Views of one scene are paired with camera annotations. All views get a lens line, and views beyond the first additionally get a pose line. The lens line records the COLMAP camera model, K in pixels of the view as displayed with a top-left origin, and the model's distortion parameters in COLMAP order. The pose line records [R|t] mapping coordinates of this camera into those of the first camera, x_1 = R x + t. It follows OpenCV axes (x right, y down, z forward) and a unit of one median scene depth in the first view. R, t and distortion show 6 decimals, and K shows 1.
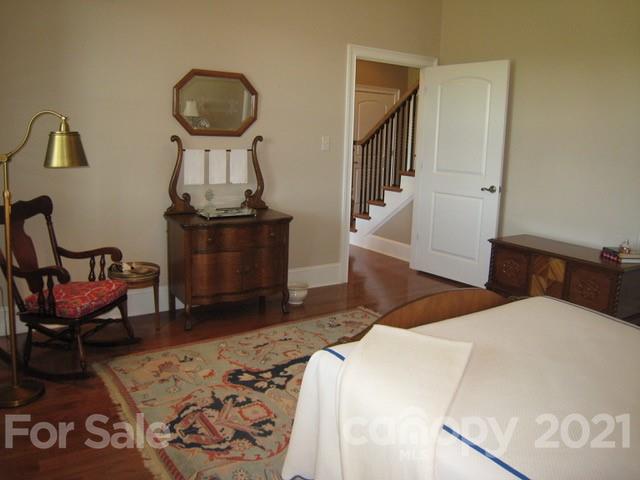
lens RADIAL K [[529.4, 0, 315.8], [0, 529.4, 230.4], [0, 0, 1]] dist [-0.153037, 0.131489]
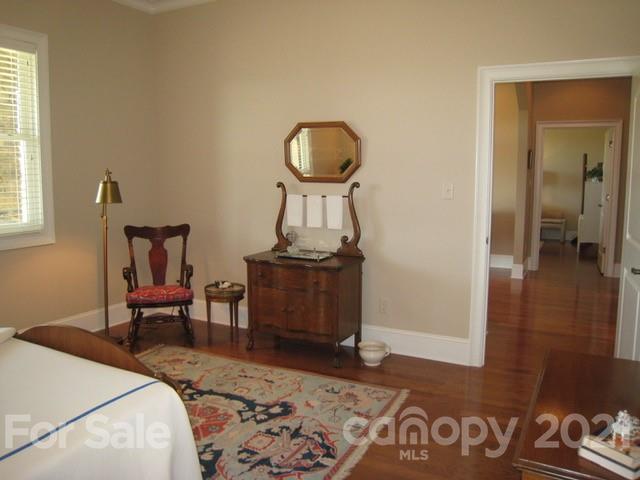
lens RADIAL K [[529.4, 0, 315.8], [0, 529.4, 230.4], [0, 0, 1]] dist [-0.153037, 0.131489]
pose [[0.466982, 0.068189, -0.881634, 0.782865], [-0.148093, 0.988972, -0.001950, -0.083865], [0.871777, 0.131474, 0.471931, 0.518073]]
